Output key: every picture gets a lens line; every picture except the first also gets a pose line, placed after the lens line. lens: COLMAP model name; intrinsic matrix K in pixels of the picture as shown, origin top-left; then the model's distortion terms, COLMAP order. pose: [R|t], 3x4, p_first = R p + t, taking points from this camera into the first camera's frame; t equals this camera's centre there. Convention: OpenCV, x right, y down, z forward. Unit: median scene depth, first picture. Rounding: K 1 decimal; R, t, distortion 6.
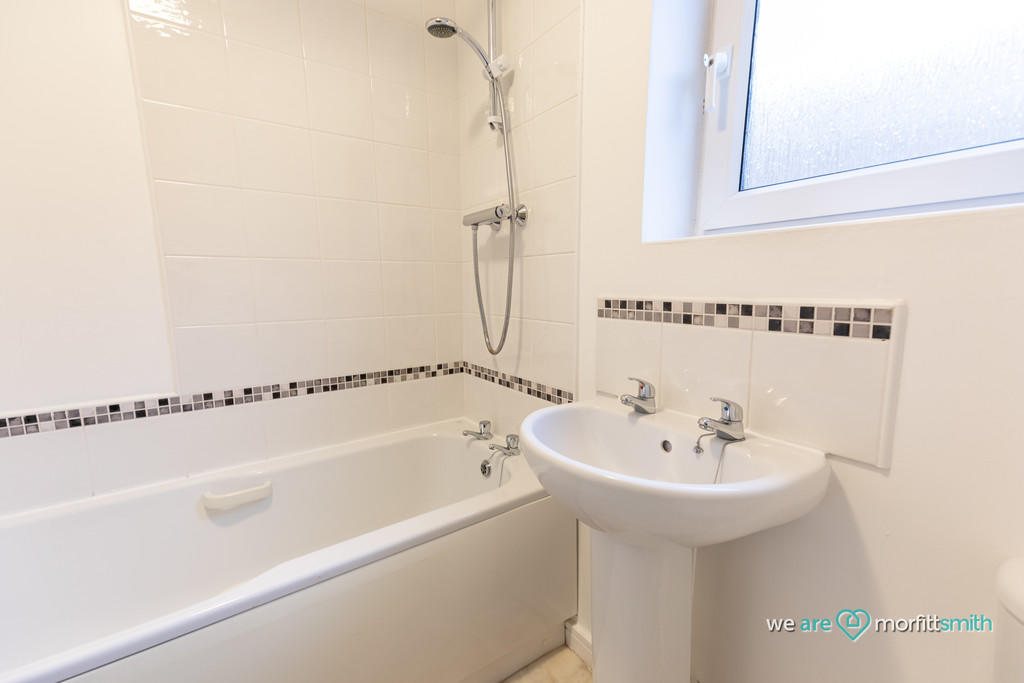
lens RADIAL K [[441.8, 0, 505.3], [0, 441.8, 342.7], [0, 0, 1]] dist [0.038210, -0.000106]
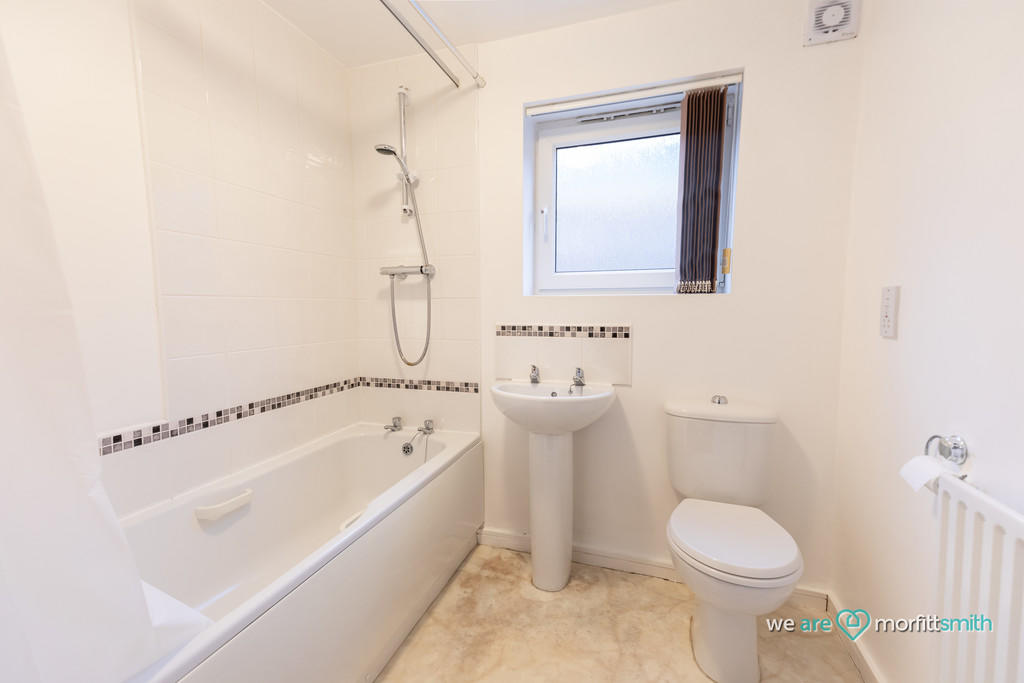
lens RADIAL K [[441.8, 0, 512.8], [0, 441.8, 343.7], [0, 0, 1]] dist [0.038210, -0.000106]
pose [[0.794310, -0.046021, 0.605767, -0.692012], [0.079842, 0.996386, -0.028995, 0.025706], [-0.602243, 0.071397, 0.795114, -0.370961]]
